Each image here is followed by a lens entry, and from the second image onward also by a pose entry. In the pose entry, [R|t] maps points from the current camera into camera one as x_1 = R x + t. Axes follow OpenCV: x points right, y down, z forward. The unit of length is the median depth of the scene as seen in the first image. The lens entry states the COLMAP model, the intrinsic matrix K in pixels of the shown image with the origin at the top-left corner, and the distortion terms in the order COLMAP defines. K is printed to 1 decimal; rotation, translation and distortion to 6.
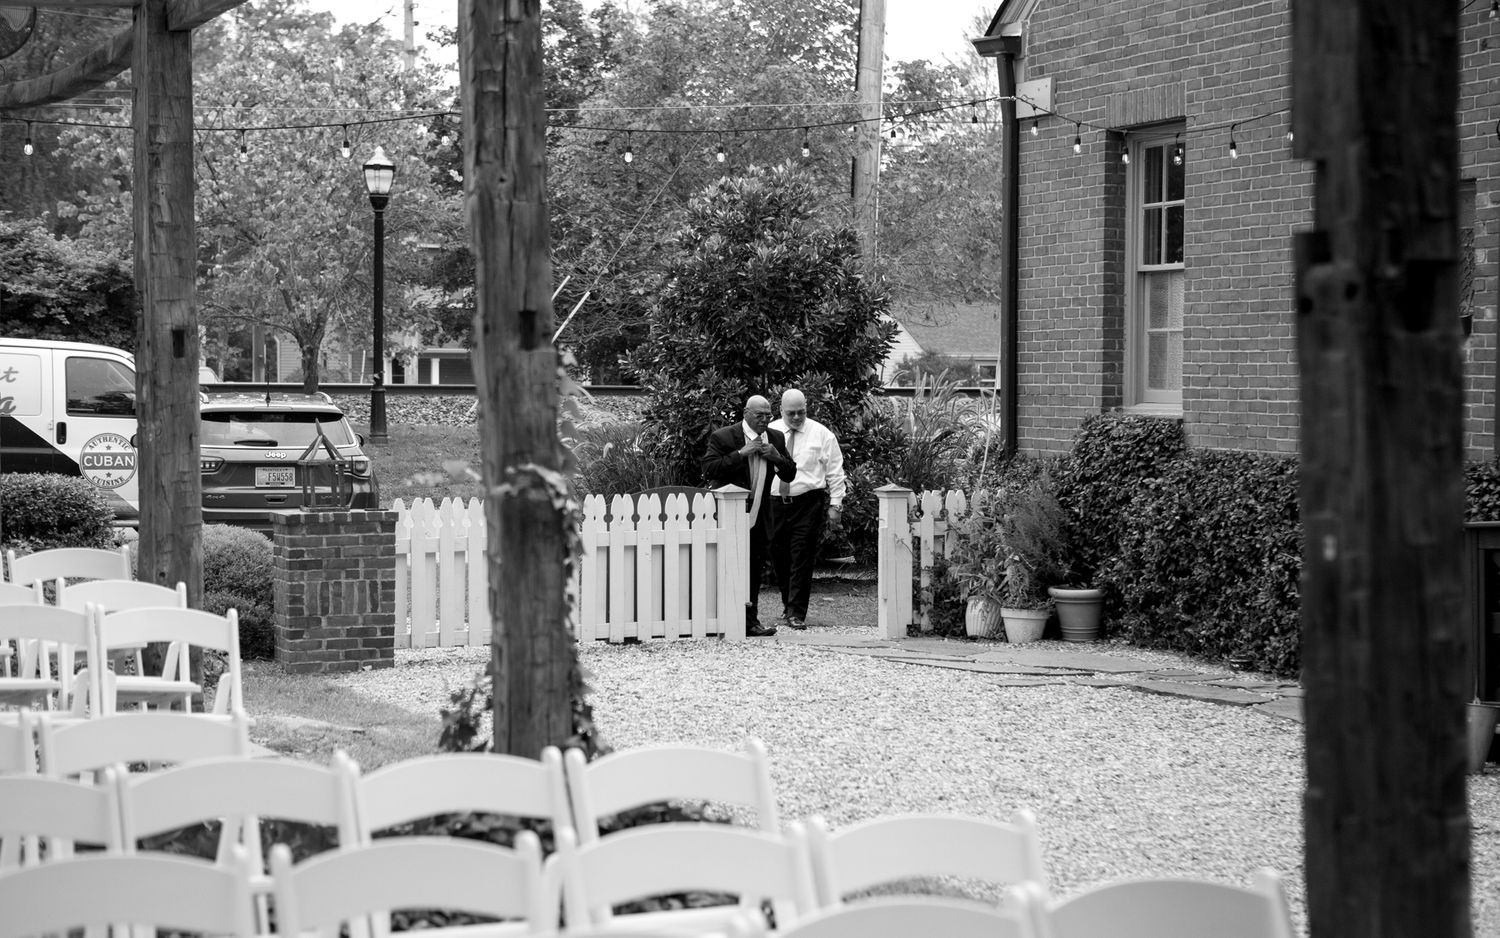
lens RADIAL K [[3125.6, 0, 750.0], [0, 3125.6, 469.0], [0, 0, 1]] dist [0.050966, 0.077559]
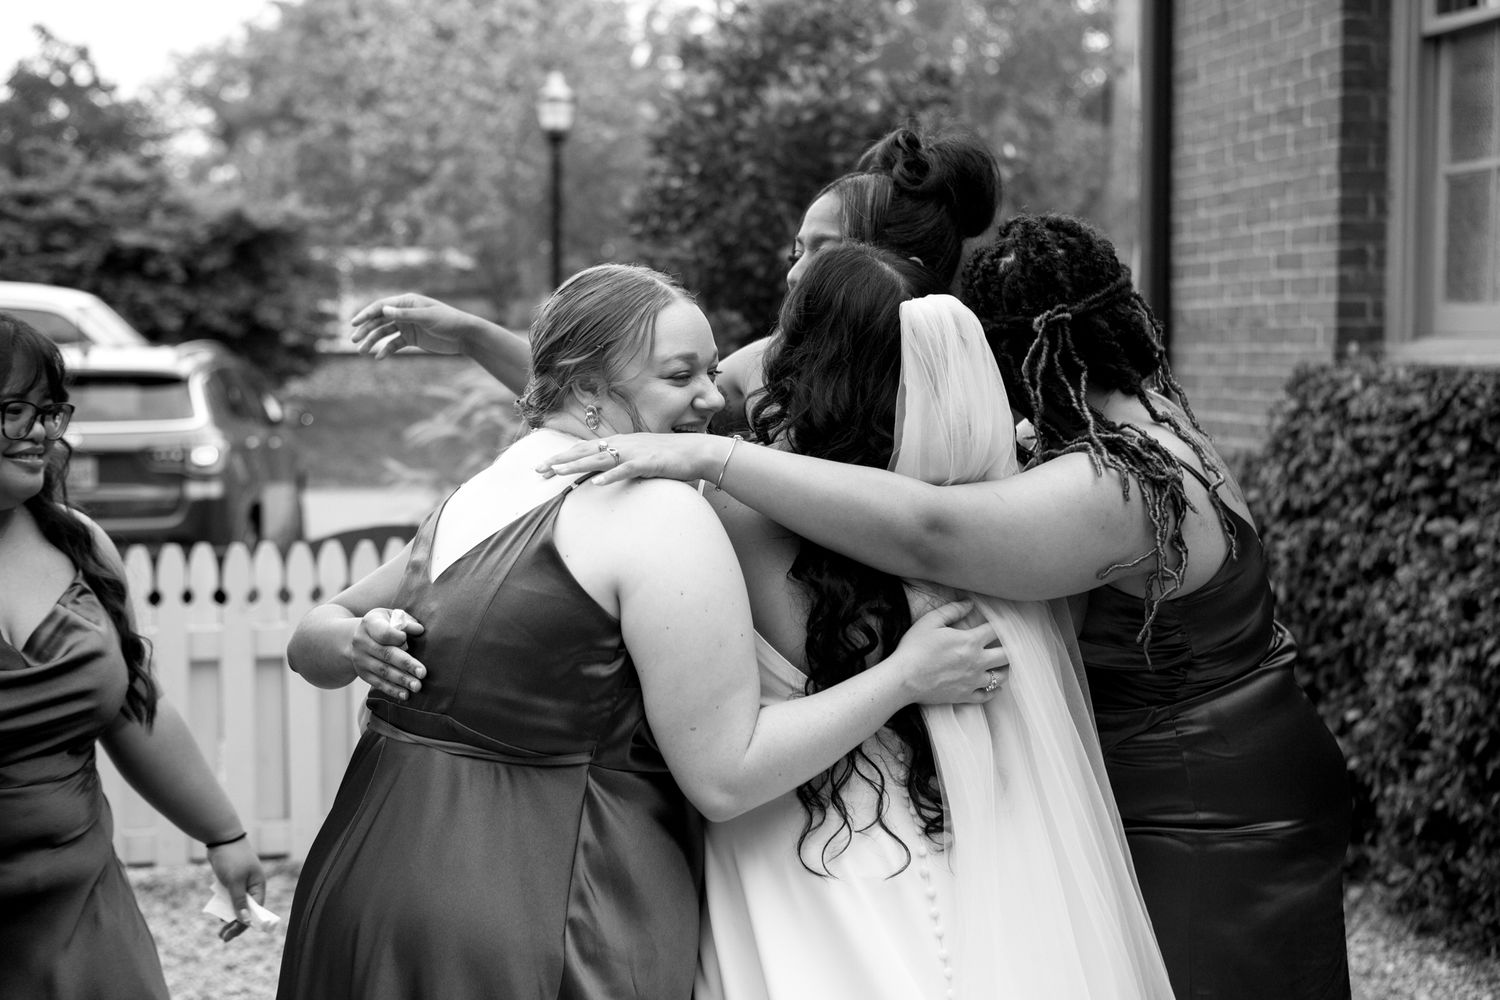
lens RADIAL K [[2343.9, 0, 750.0], [0, 2343.9, 500.0], [0, 0, 1]] dist [0.022606, 0.038630]
pose [[0.986125, 0.002897, -0.165977, 0.088647], [0.002598, 0.999456, 0.032878, -0.009513], [0.165982, -0.032853, 0.985581, 0.677730]]
